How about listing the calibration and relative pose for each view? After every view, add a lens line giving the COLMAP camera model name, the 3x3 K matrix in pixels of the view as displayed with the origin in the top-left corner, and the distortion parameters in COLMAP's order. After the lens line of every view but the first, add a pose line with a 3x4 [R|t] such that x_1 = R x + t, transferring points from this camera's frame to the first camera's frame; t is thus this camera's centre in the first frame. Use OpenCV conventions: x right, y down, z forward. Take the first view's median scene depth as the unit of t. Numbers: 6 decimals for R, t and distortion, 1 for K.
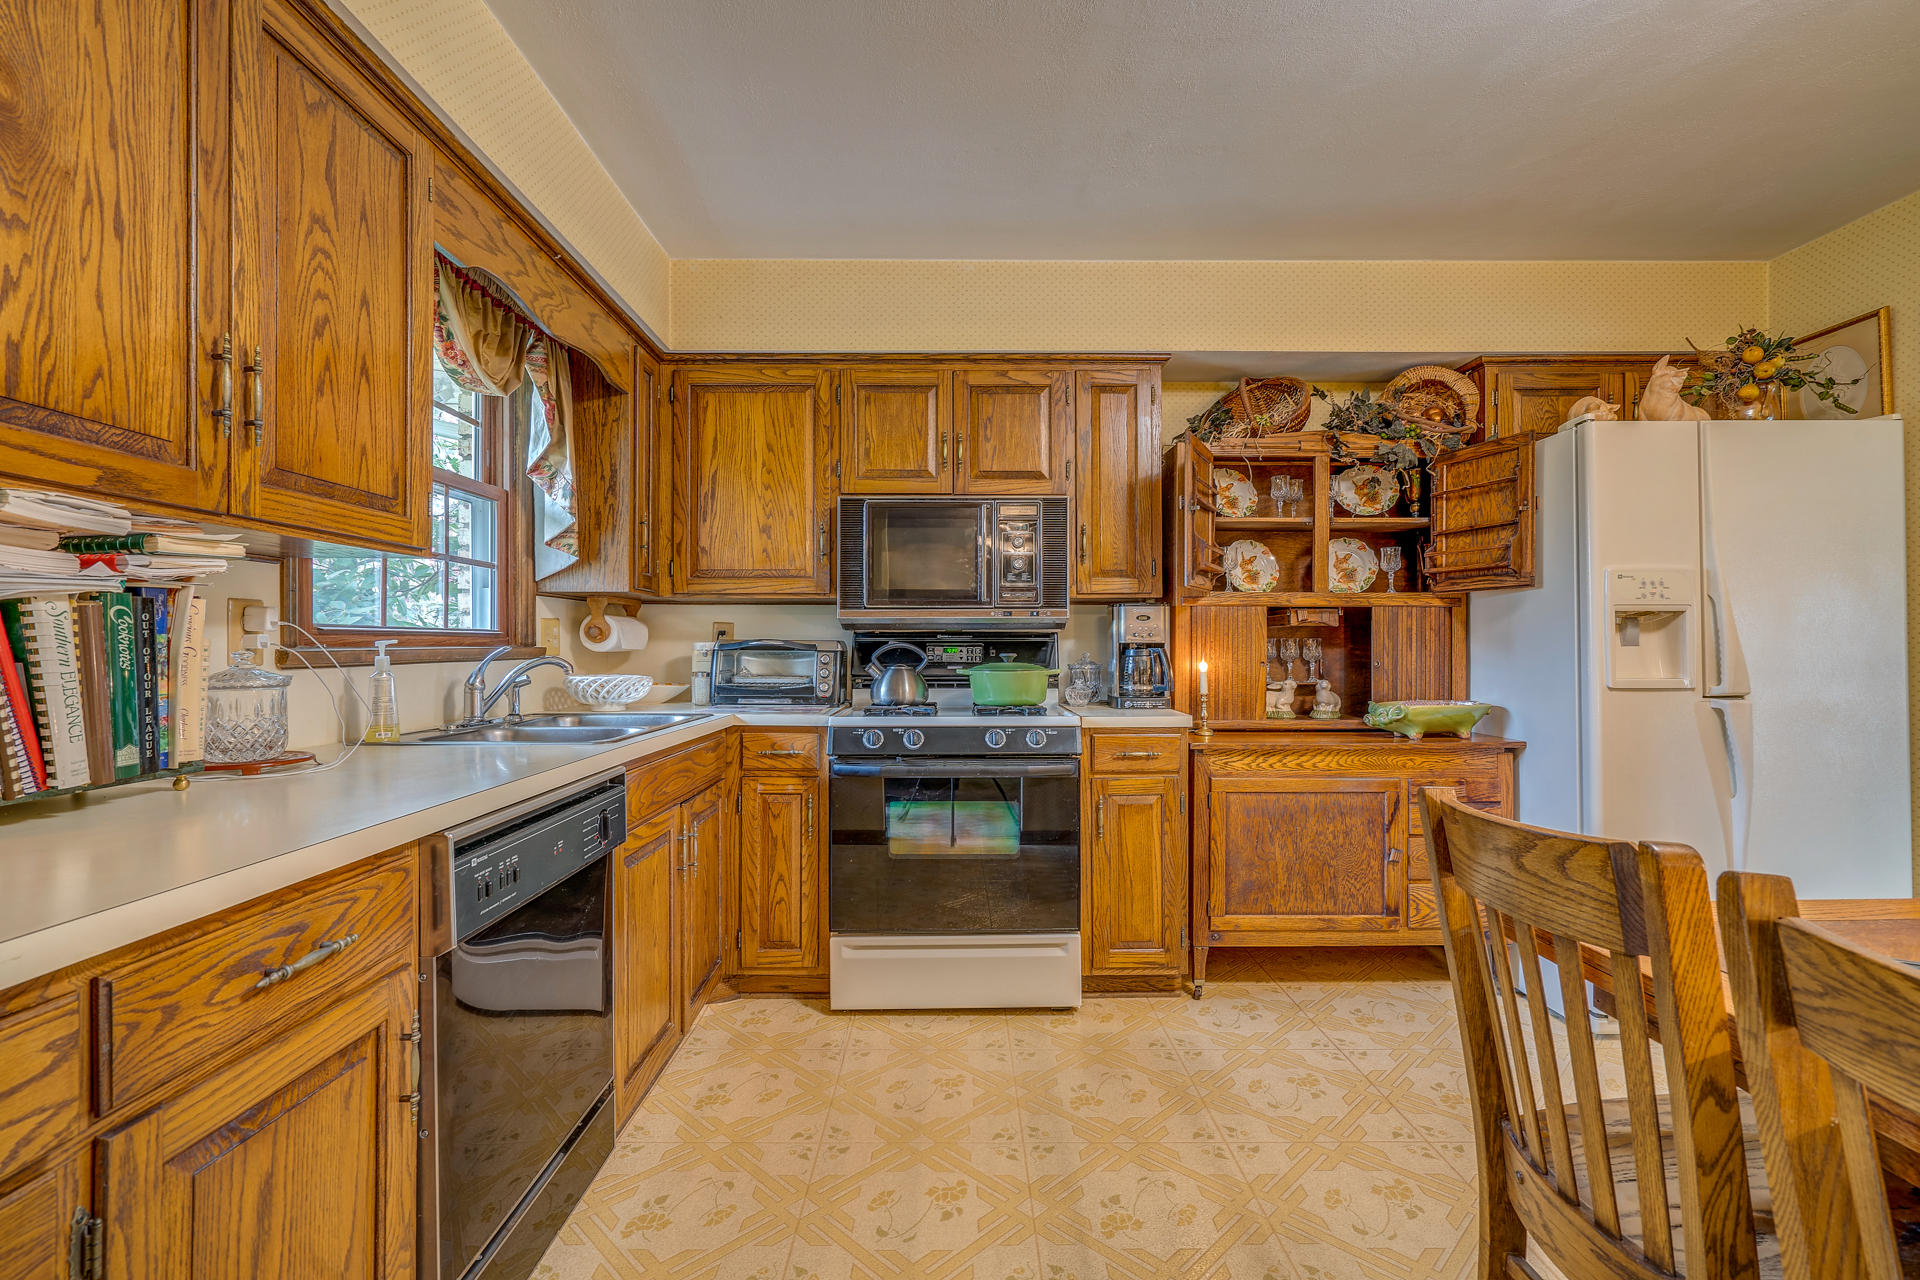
lens RADIAL K [[873.2, 0, 962.5], [0, 873.2, 648.0], [0, 0, 1]] dist [-0.003433, 0.001384]
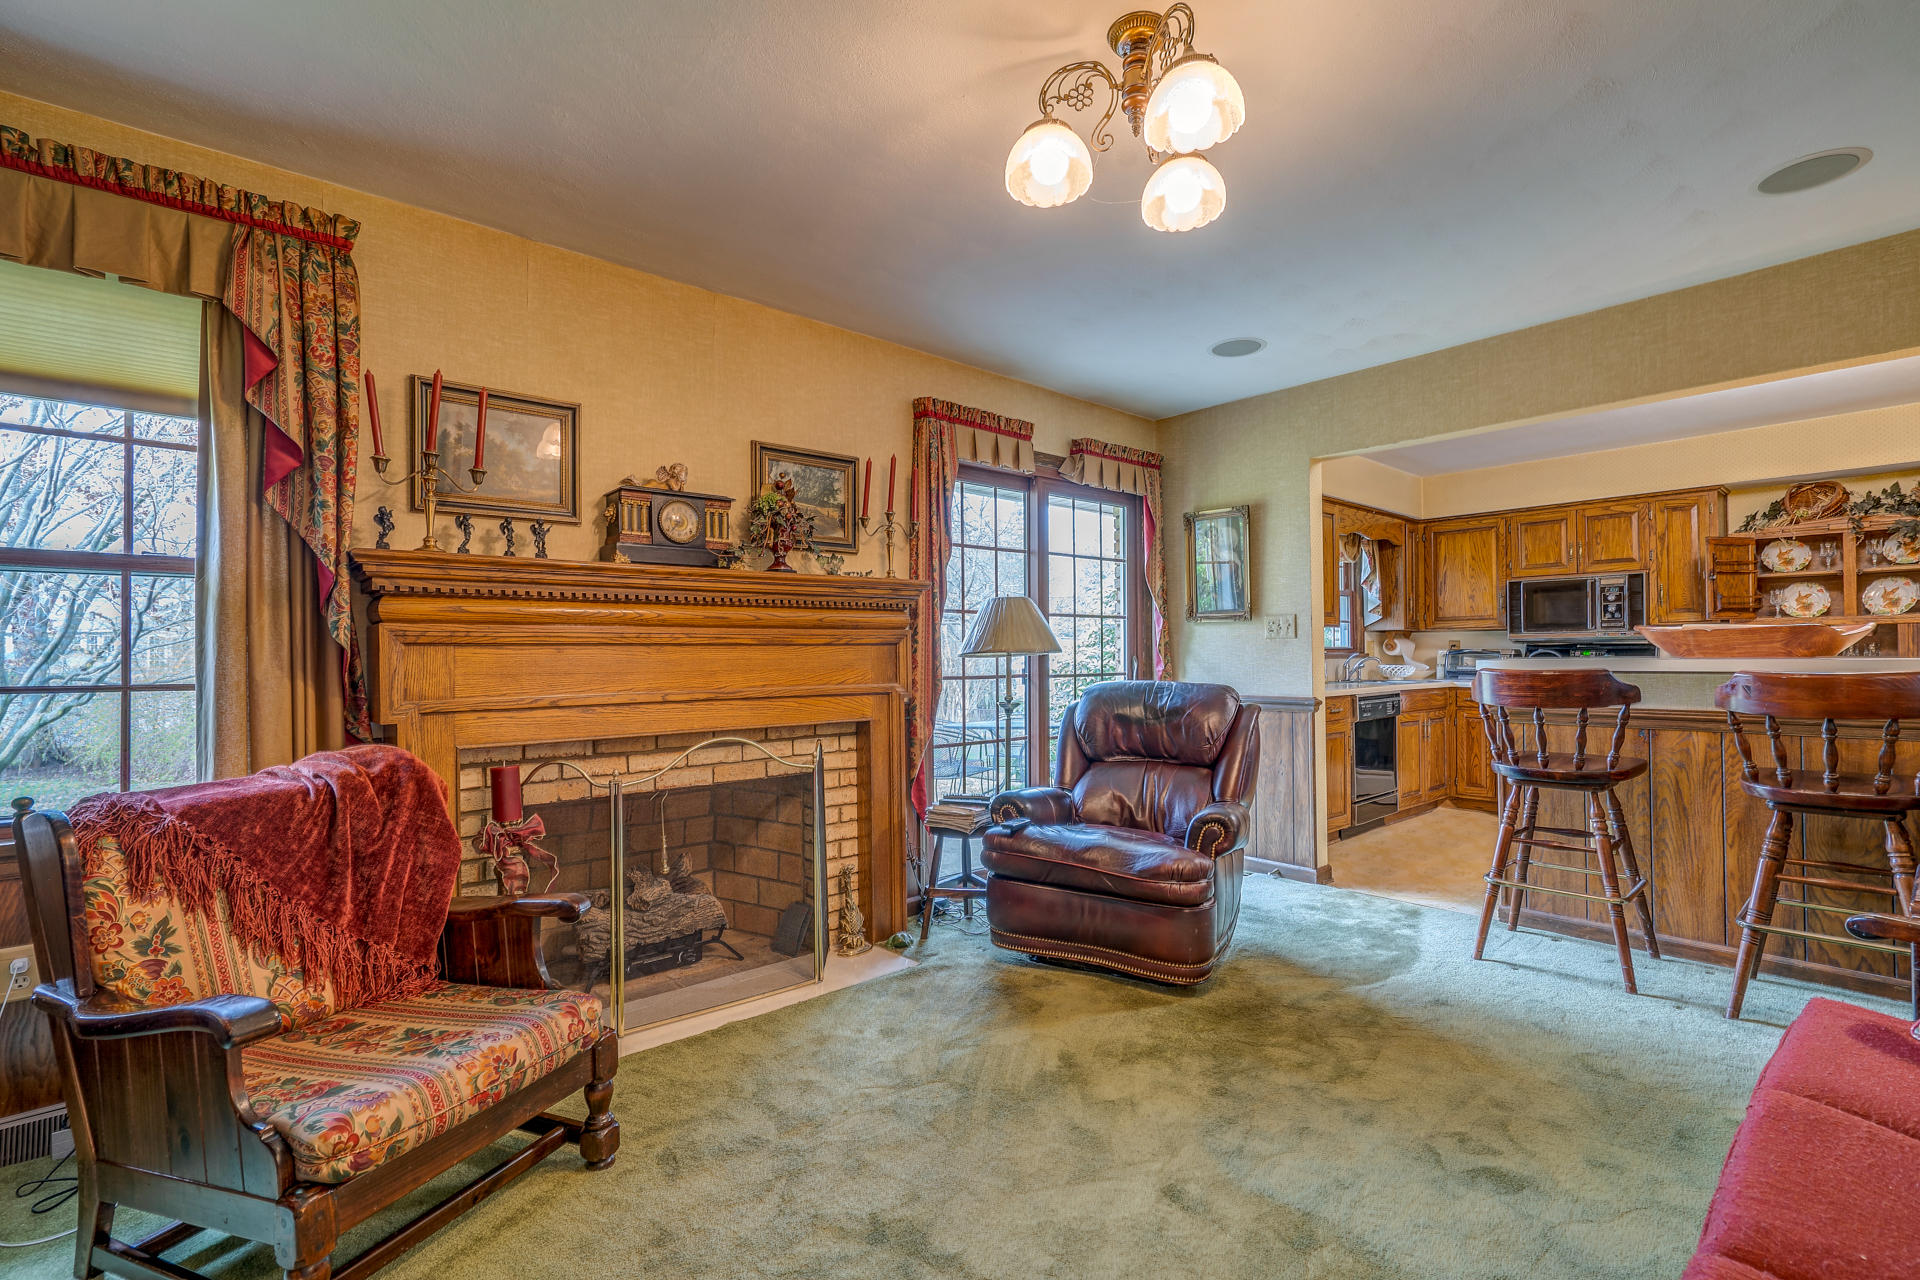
lens RADIAL K [[873.2, 0, 955.5], [0, 873.2, 646.0], [0, 0, 1]] dist [-0.003433, 0.001384]
pose [[0.651548, -0.014146, -0.758475, 0.564221], [0.007244, 0.999897, -0.012427, 0.000383], [0.758573, 0.002603, 0.651583, -1.334333]]
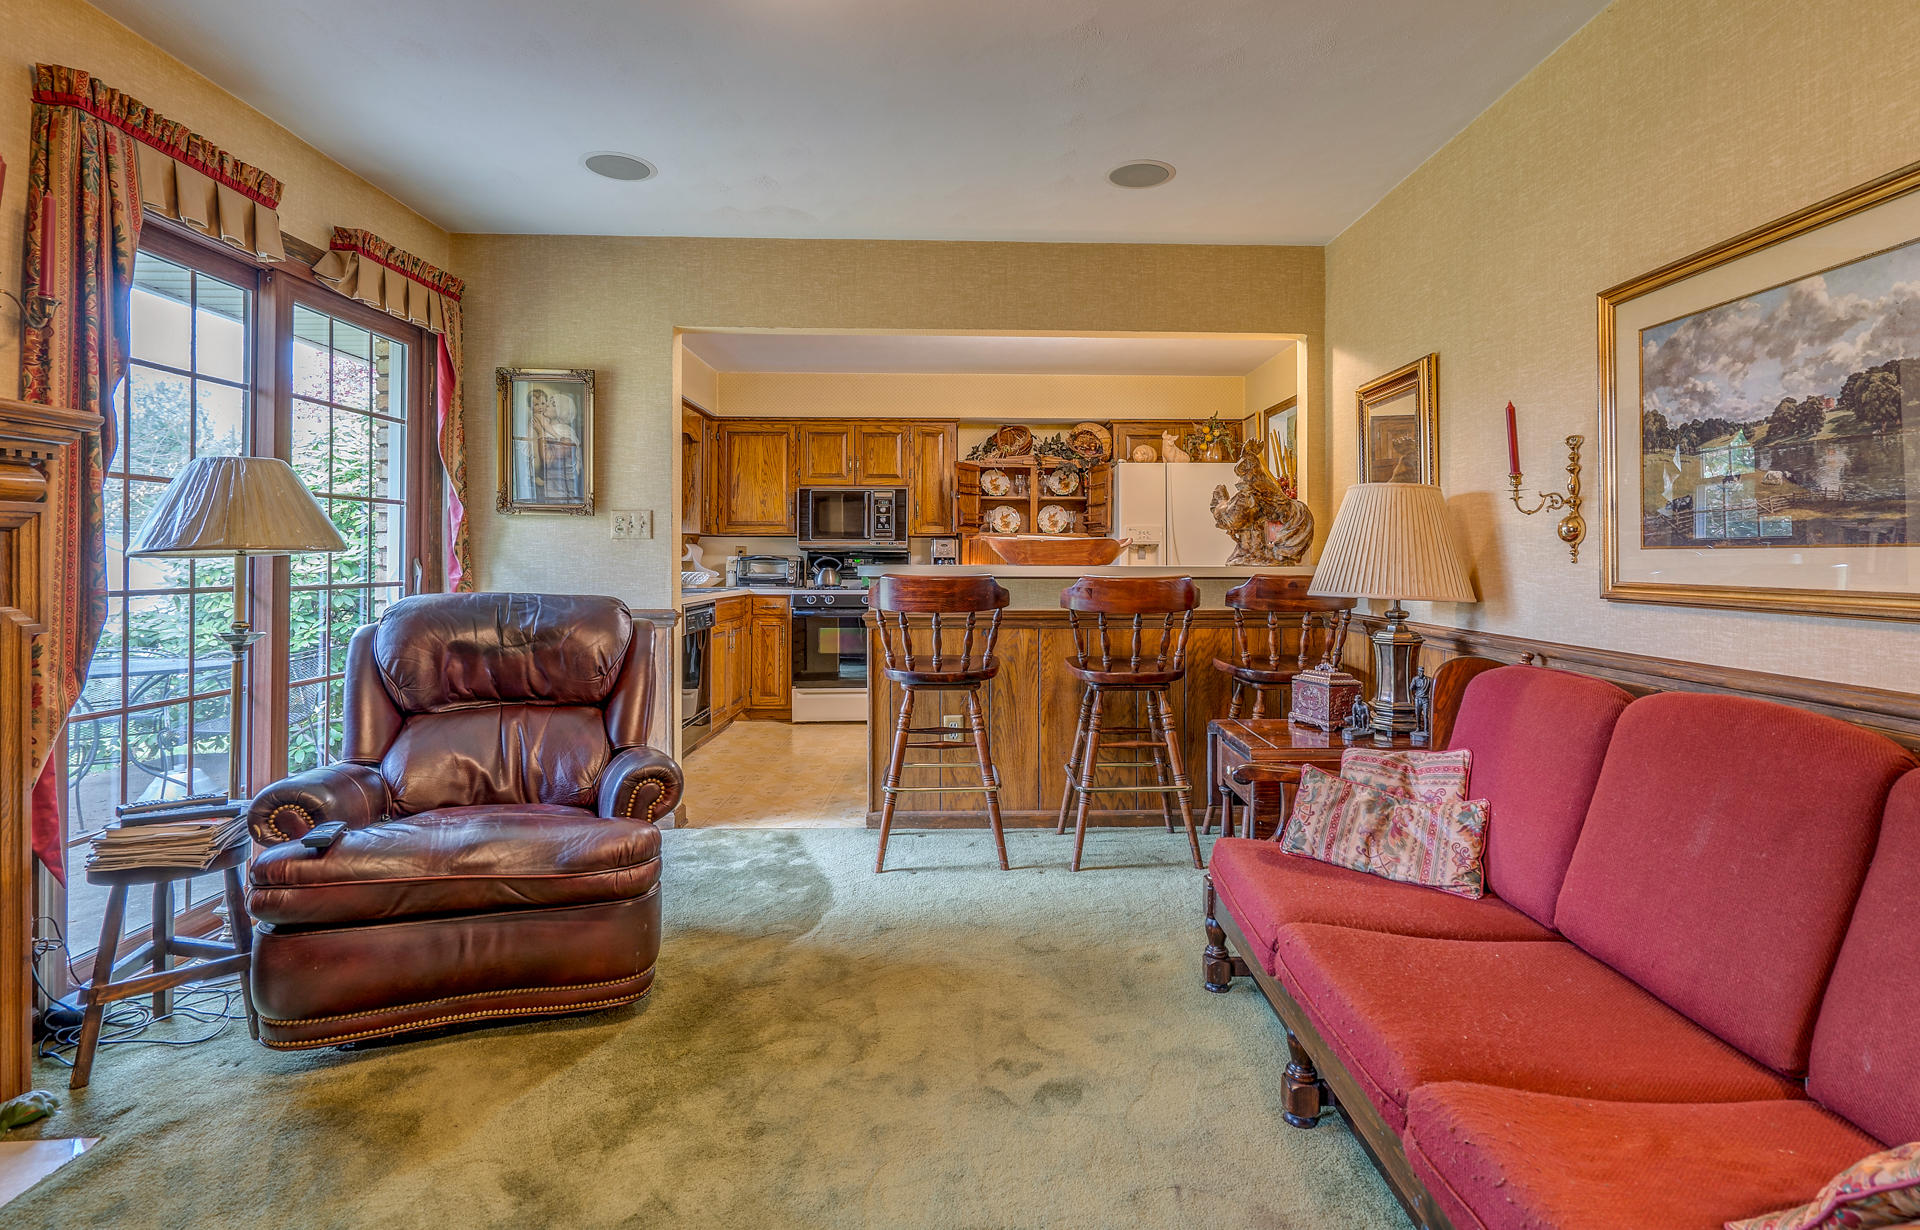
lens RADIAL K [[967.1, 0, 1011.6], [0, 967.1, 555.0], [0, 0, 1]] dist [0.000165, 0.000552]
pose [[0.999457, 0.002332, 0.032859, 0.288690], [-0.002138, 0.999980, -0.005932, 0.002369], [-0.032872, 0.005858, 0.999442, -1.314528]]
